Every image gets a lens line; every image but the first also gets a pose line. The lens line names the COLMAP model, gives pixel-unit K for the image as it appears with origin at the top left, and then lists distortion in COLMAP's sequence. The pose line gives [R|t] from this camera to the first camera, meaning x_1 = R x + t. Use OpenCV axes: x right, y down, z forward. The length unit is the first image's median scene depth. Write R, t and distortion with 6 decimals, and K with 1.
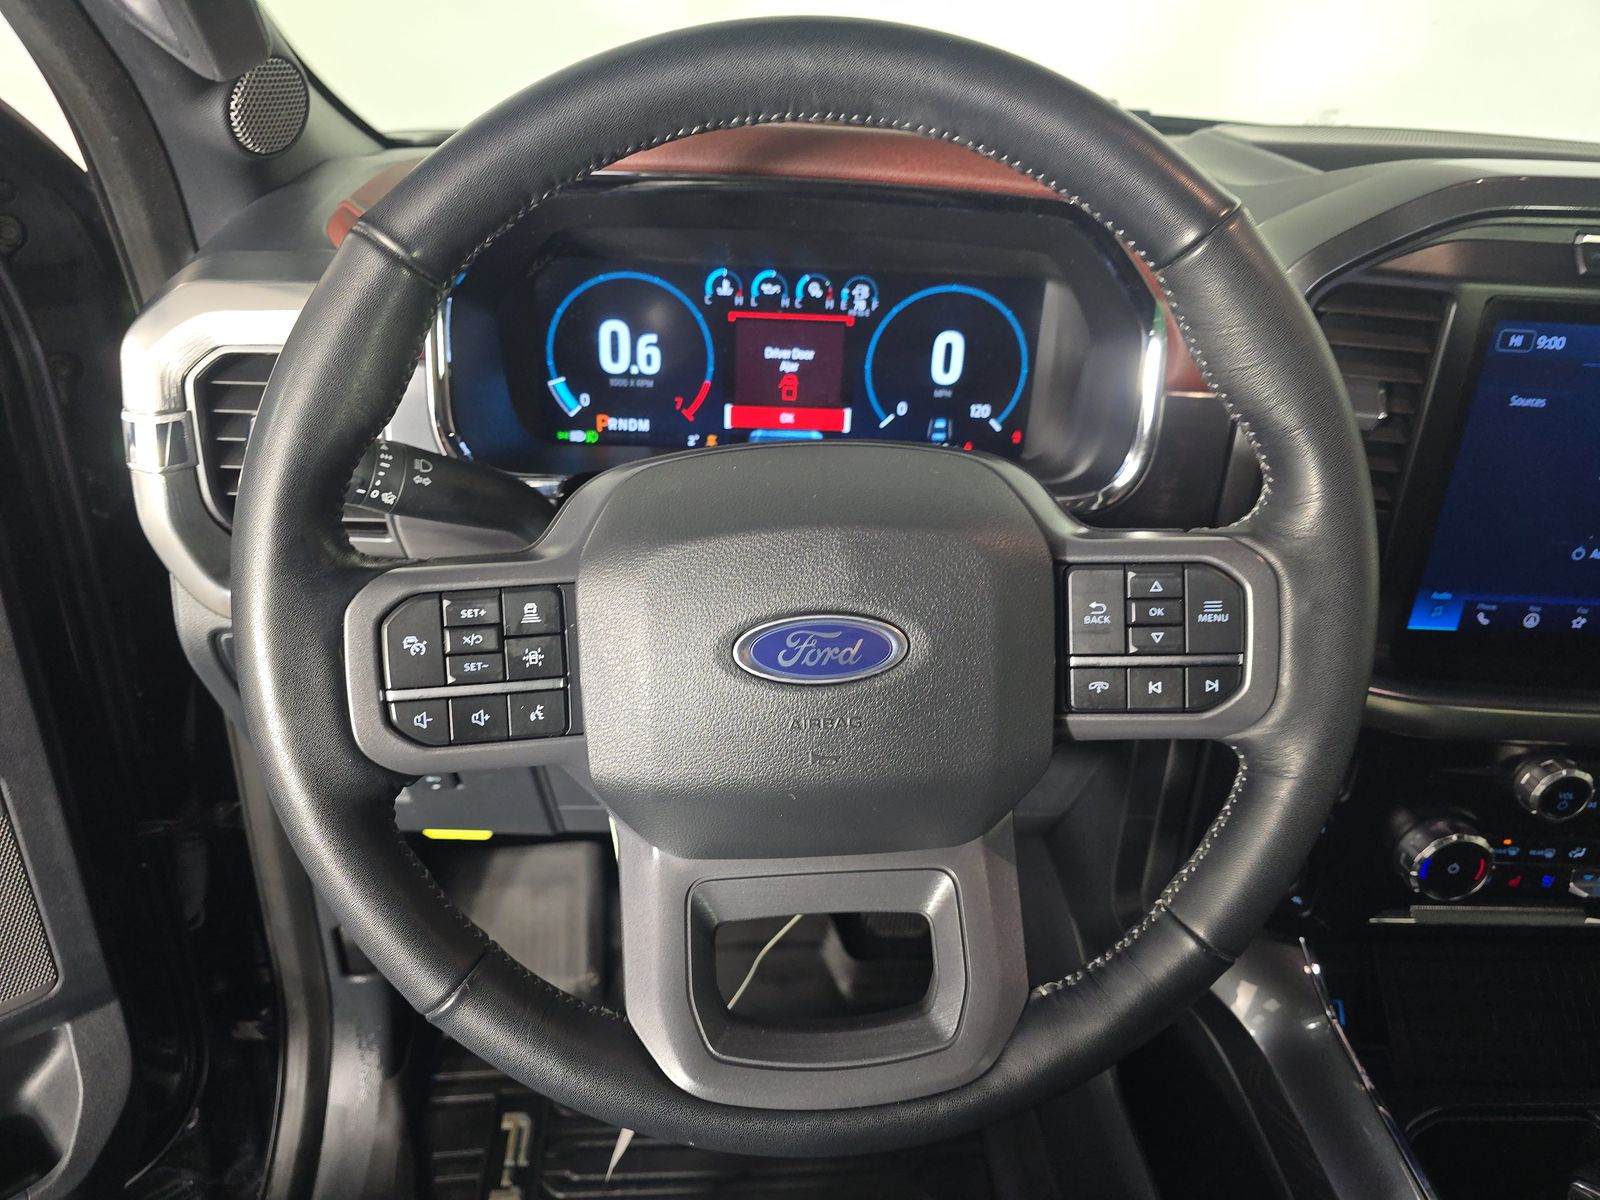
lens RADIAL K [[1066.8, 0, 800.8], [0, 1066.8, 610.5], [0, 0, 1]] dist [0.057513, -0.068124]
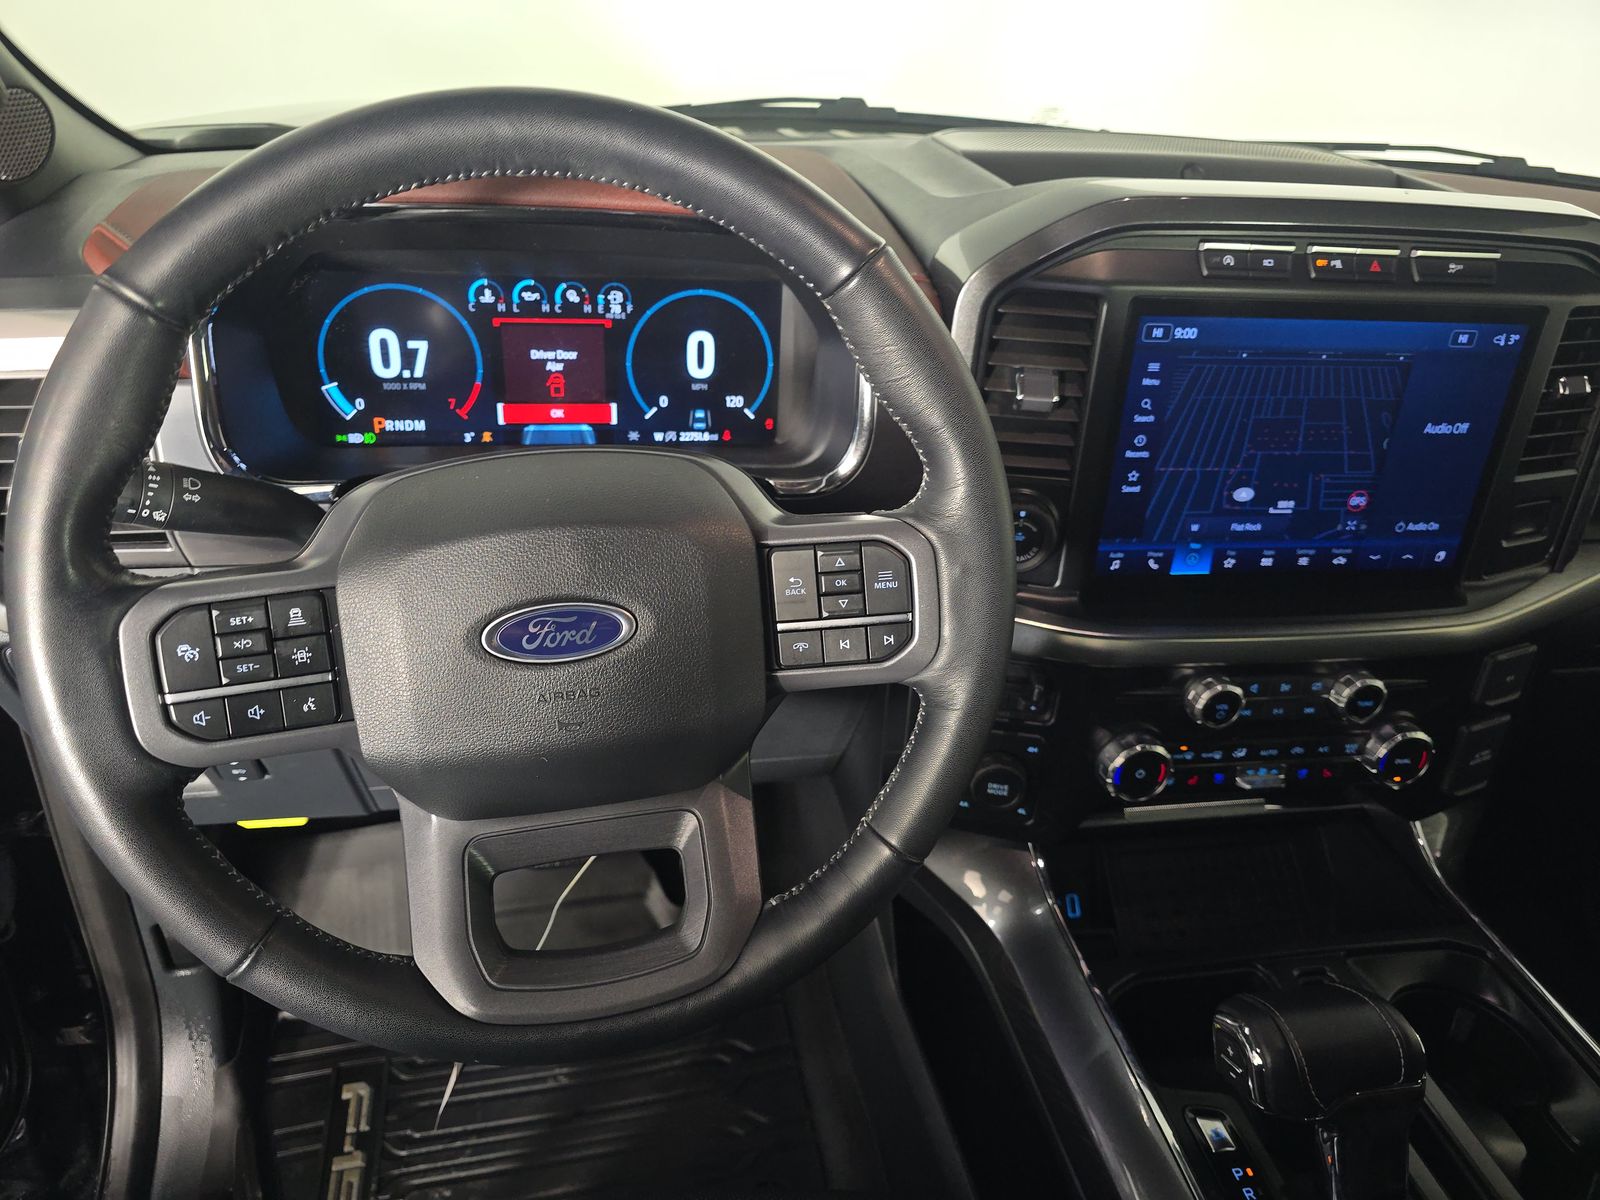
lens RADIAL K [[1111.3, 0, 822.0], [0, 1111.3, 599.6], [0, 0, 1]] dist [0.048508, -0.041432]
pose [[0.990105, -0.062464, 0.125660, 0.111562], [0.058350, 0.997641, 0.036159, -0.019586], [-0.127622, -0.028469, 0.991414, -0.180711]]
